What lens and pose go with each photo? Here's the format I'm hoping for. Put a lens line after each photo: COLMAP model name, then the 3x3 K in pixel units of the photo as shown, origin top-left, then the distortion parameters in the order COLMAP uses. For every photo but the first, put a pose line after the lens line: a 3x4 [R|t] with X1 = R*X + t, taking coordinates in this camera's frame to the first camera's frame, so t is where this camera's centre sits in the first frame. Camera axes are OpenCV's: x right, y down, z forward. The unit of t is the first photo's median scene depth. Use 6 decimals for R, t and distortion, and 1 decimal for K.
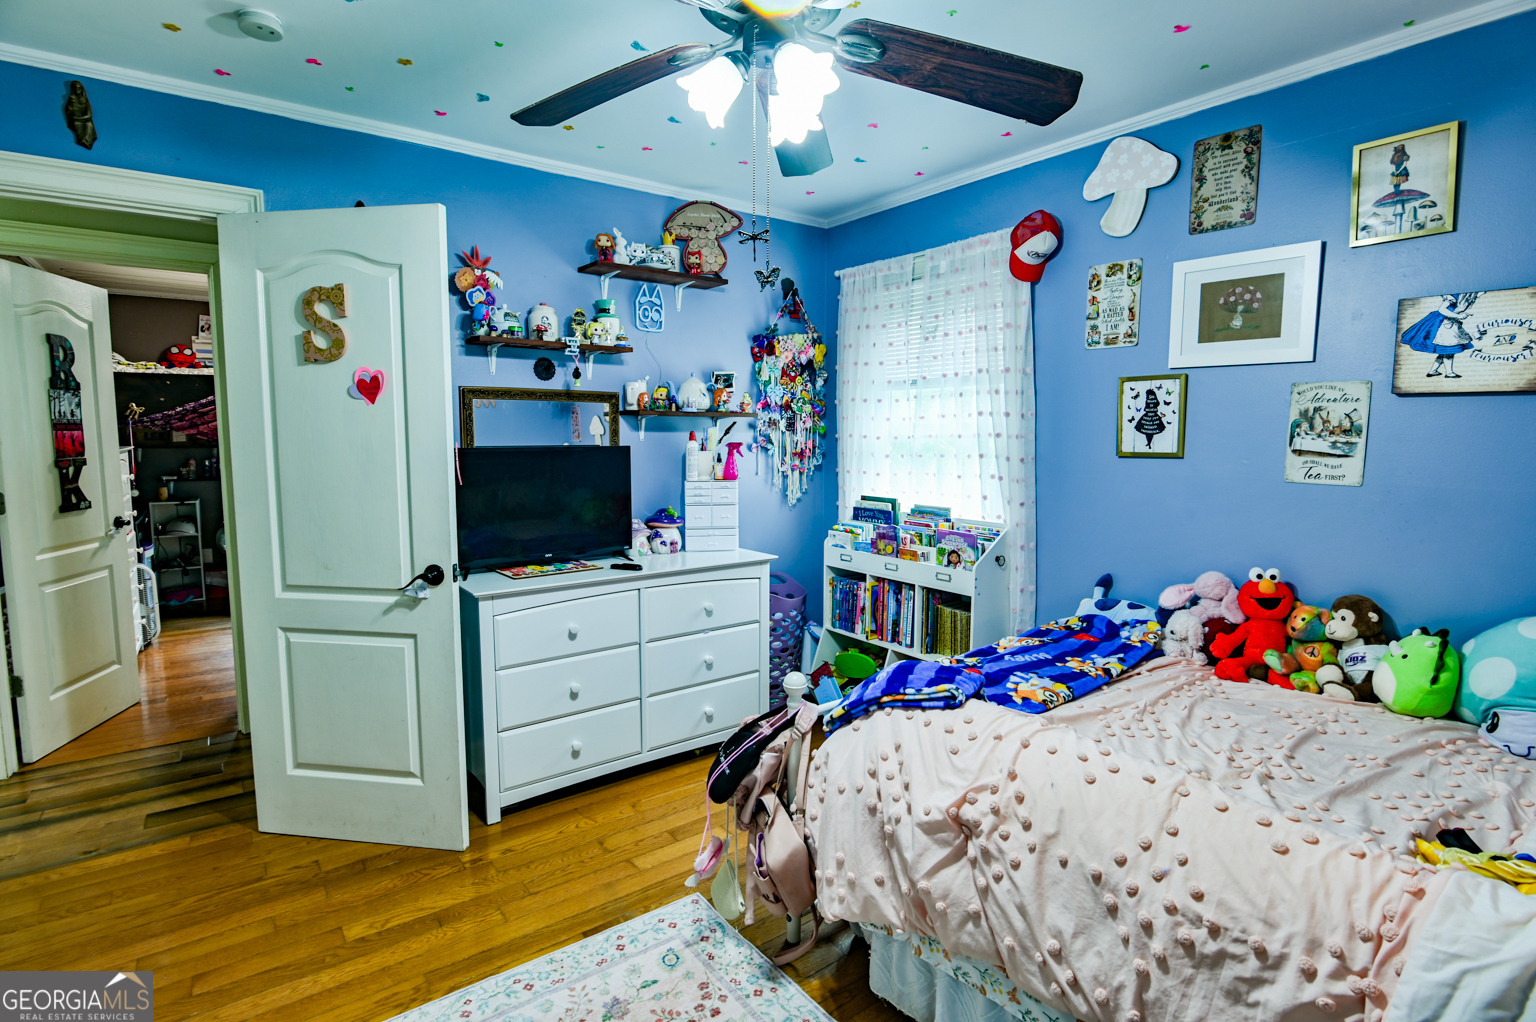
lens RADIAL K [[758.5, 0, 767.4], [0, 758.5, 508.6], [0, 0, 1]] dist [-0.018294, -0.000338]
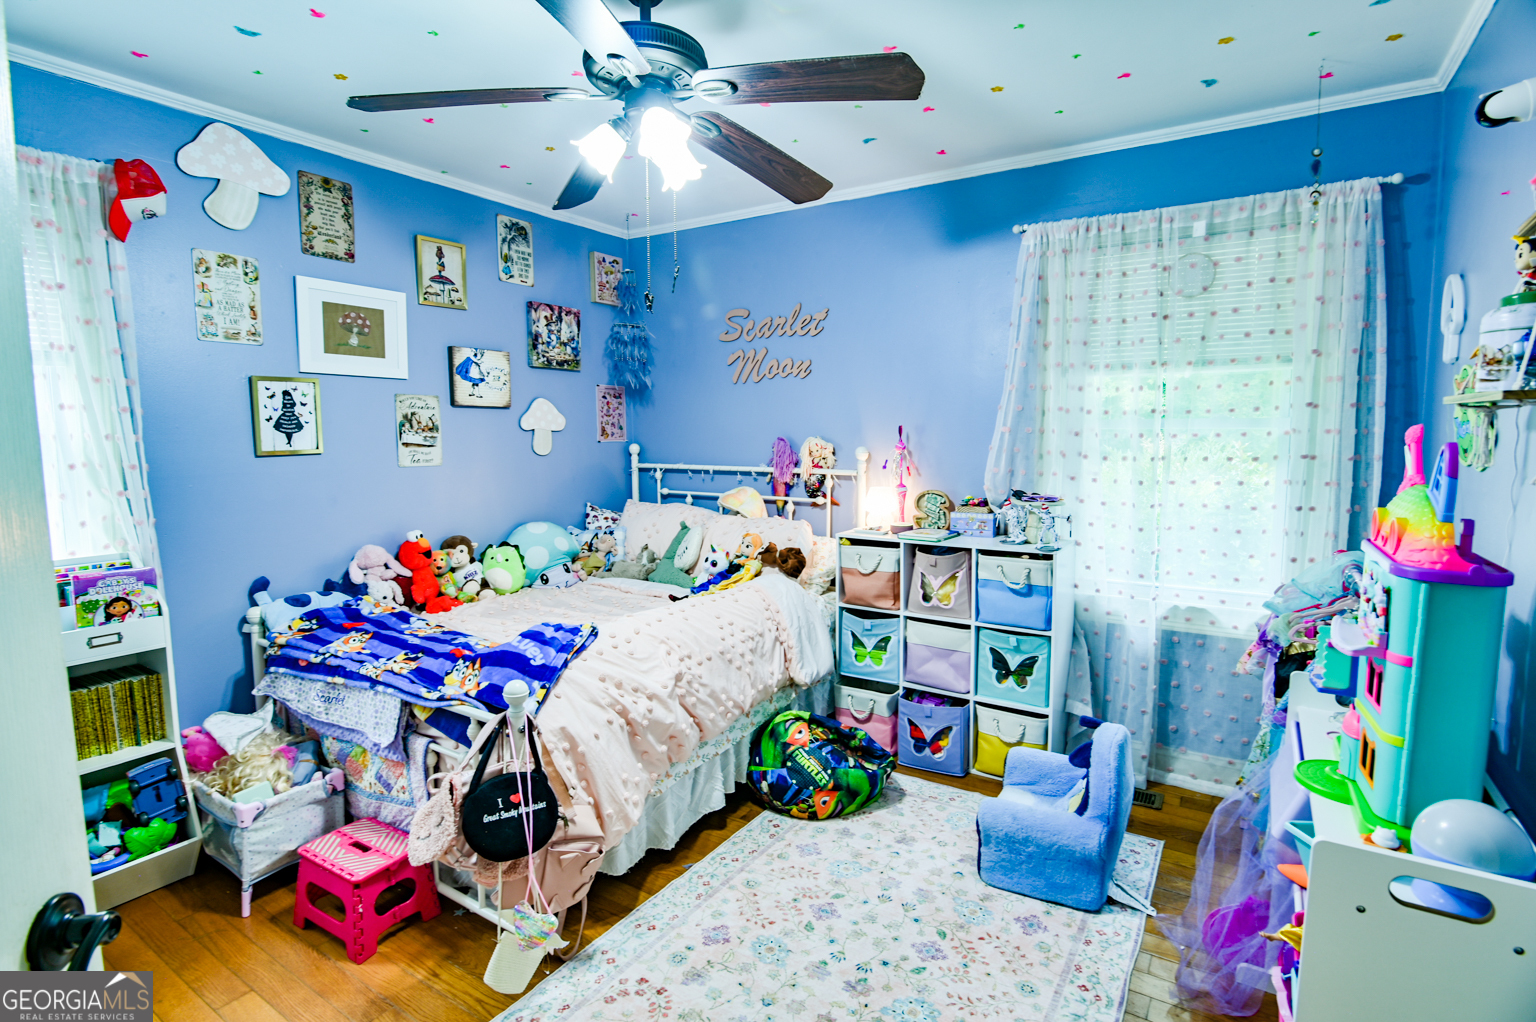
lens RADIAL K [[758.5, 0, 766.0], [0, 758.5, 511.1], [0, 0, 1]] dist [-0.018294, -0.000338]
pose [[-0.348043, -0.100148, 0.932114, -0.754370], [0.099551, 0.984708, 0.142970, -0.080029], [-0.932178, 0.142553, -0.332750, 0.790980]]
